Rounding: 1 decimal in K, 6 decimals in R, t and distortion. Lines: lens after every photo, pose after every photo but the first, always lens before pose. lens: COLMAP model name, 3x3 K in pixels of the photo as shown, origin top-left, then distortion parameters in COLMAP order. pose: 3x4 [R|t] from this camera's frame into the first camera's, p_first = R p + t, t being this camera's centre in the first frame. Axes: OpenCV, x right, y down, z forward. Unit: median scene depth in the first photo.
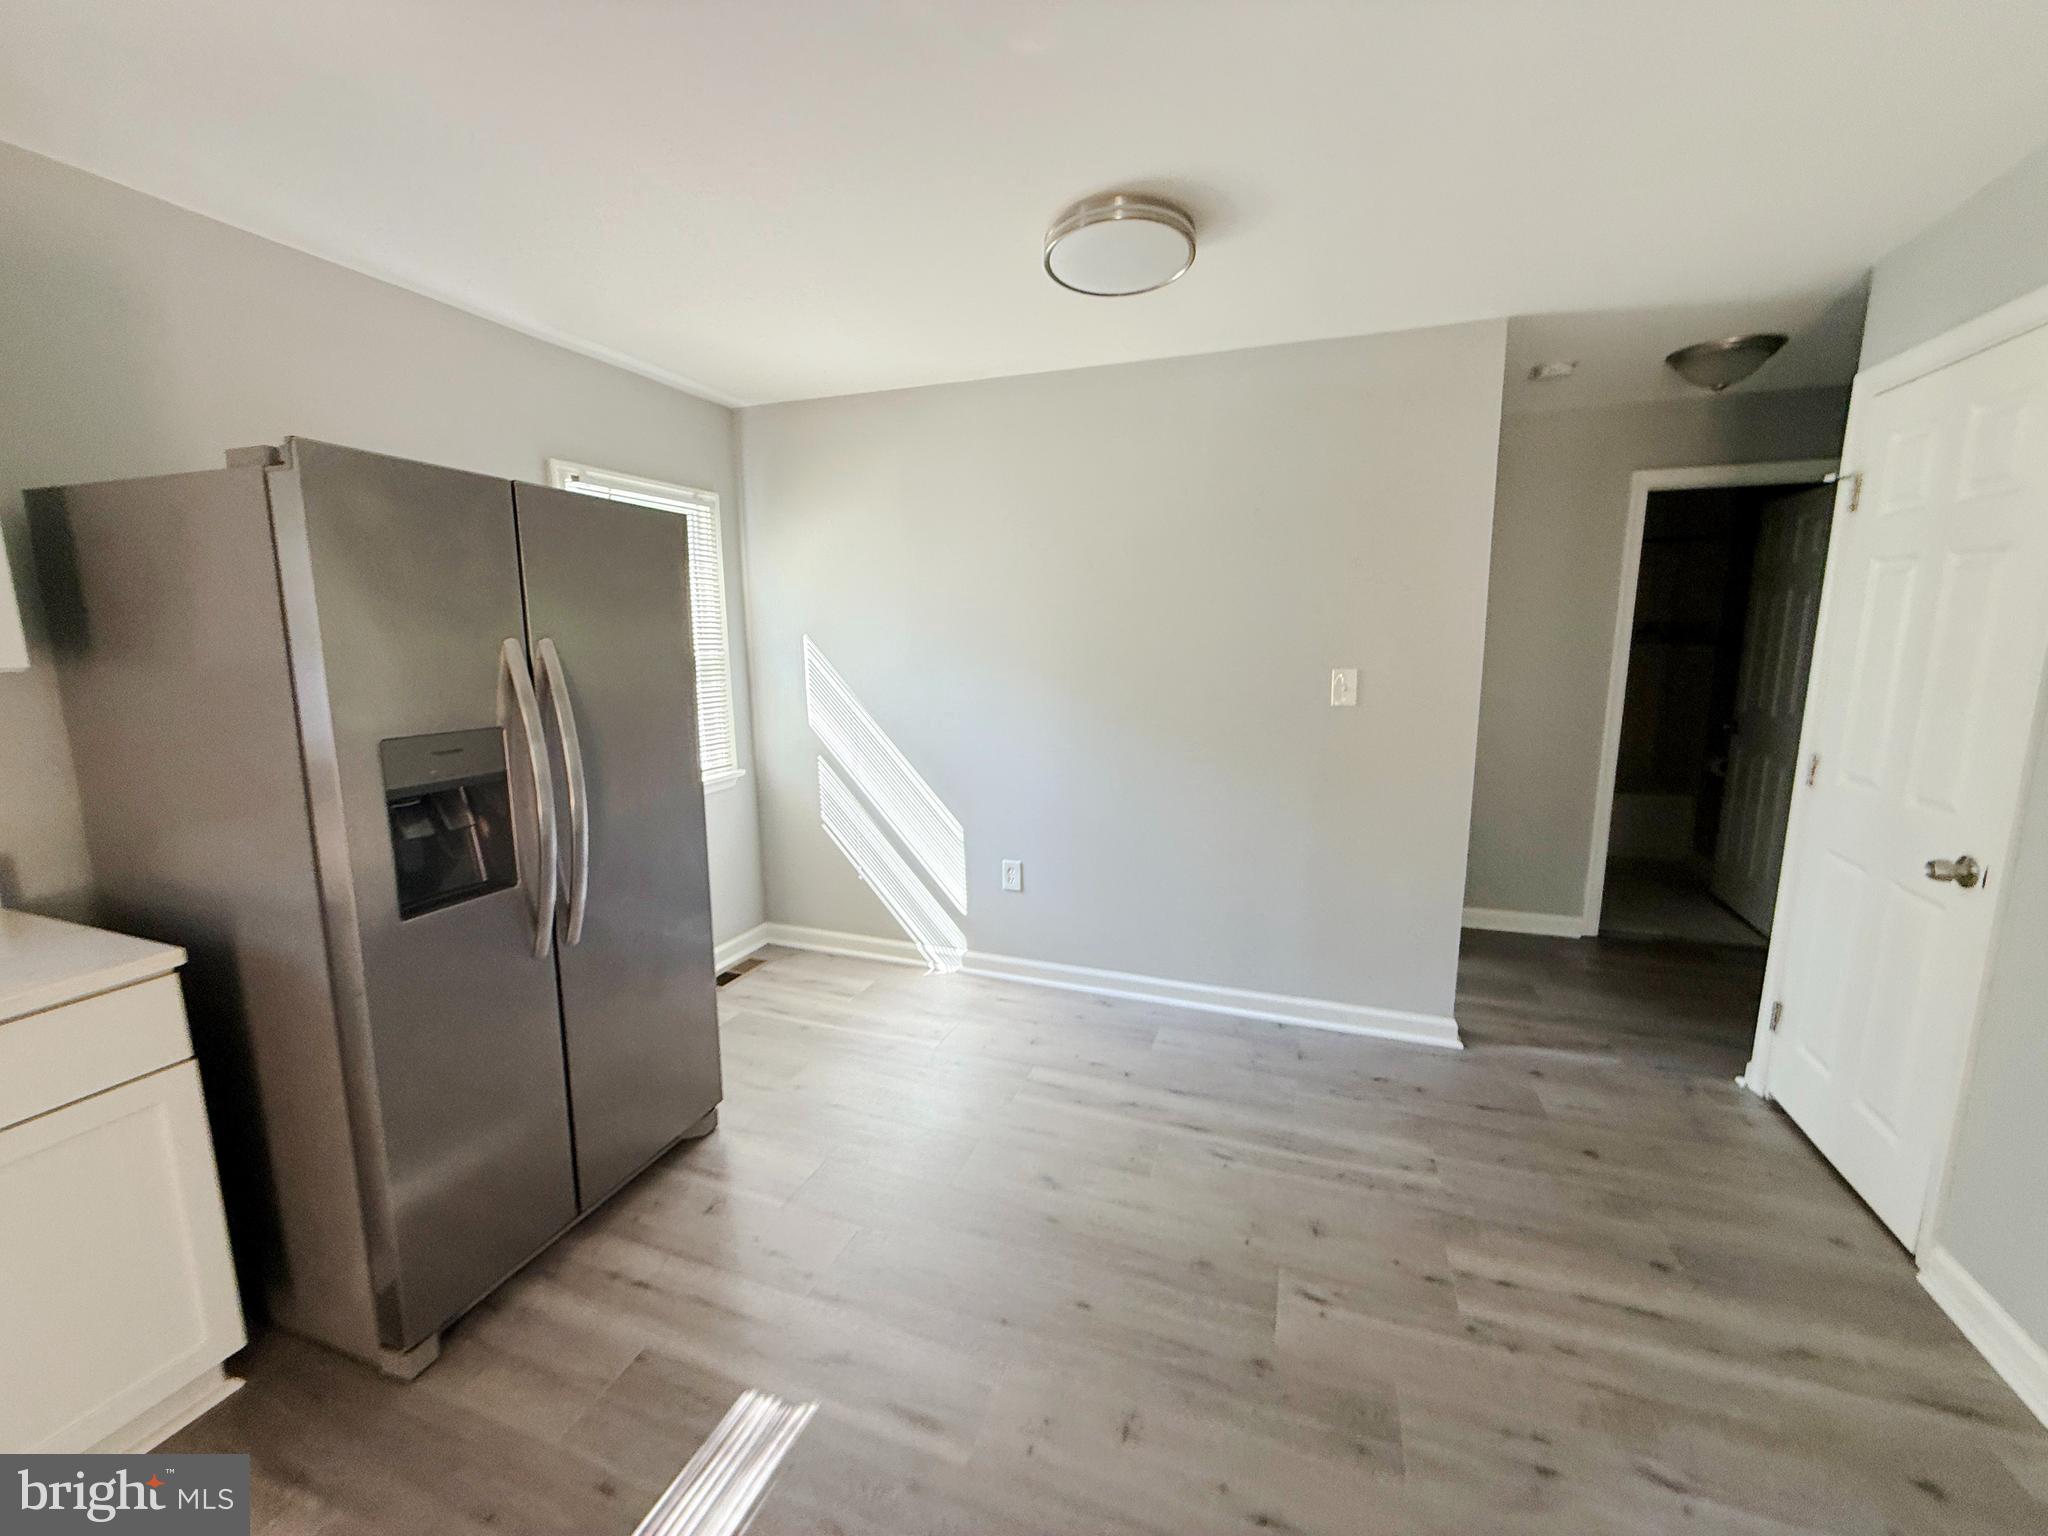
lens RADIAL K [[825.0, 0, 1017.3], [0, 825.0, 760.7], [0, 0, 1]] dist [0.002176, 0.000300]
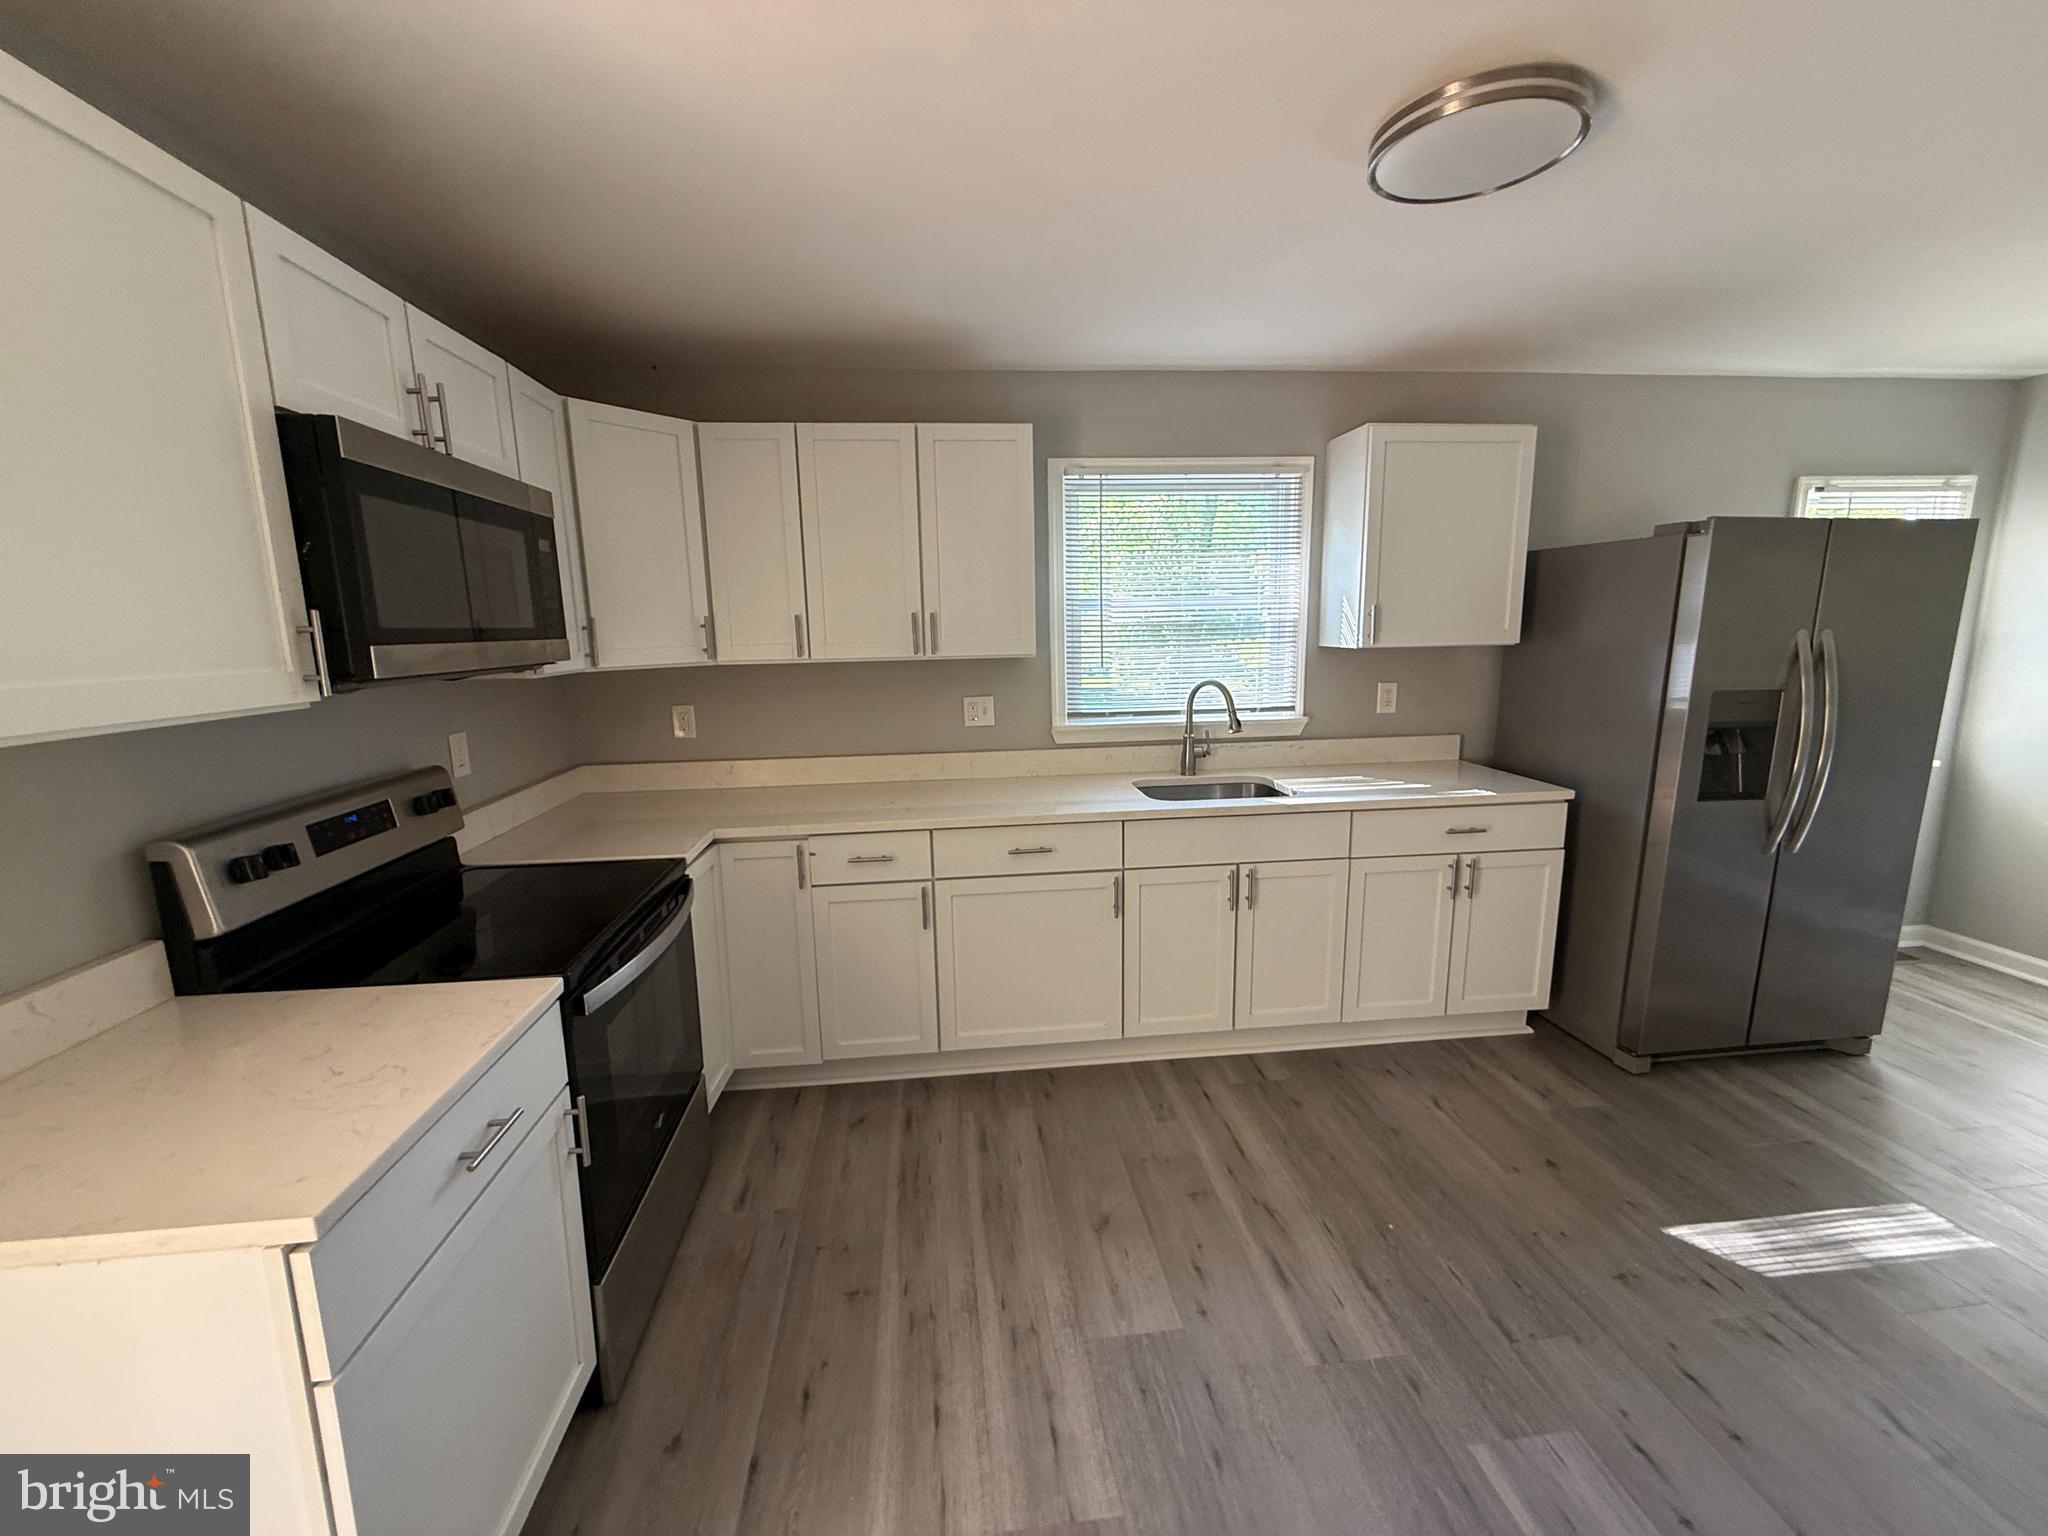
lens RADIAL K [[825.0, 0, 1017.3], [0, 825.0, 760.7], [0, 0, 1]] dist [0.002176, 0.000300]
pose [[0.451268, 0.153316, -0.879120, 0.069522], [-0.128380, 0.986037, 0.106062, 0.096235], [0.883106, 0.064998, 0.464650, -0.835668]]
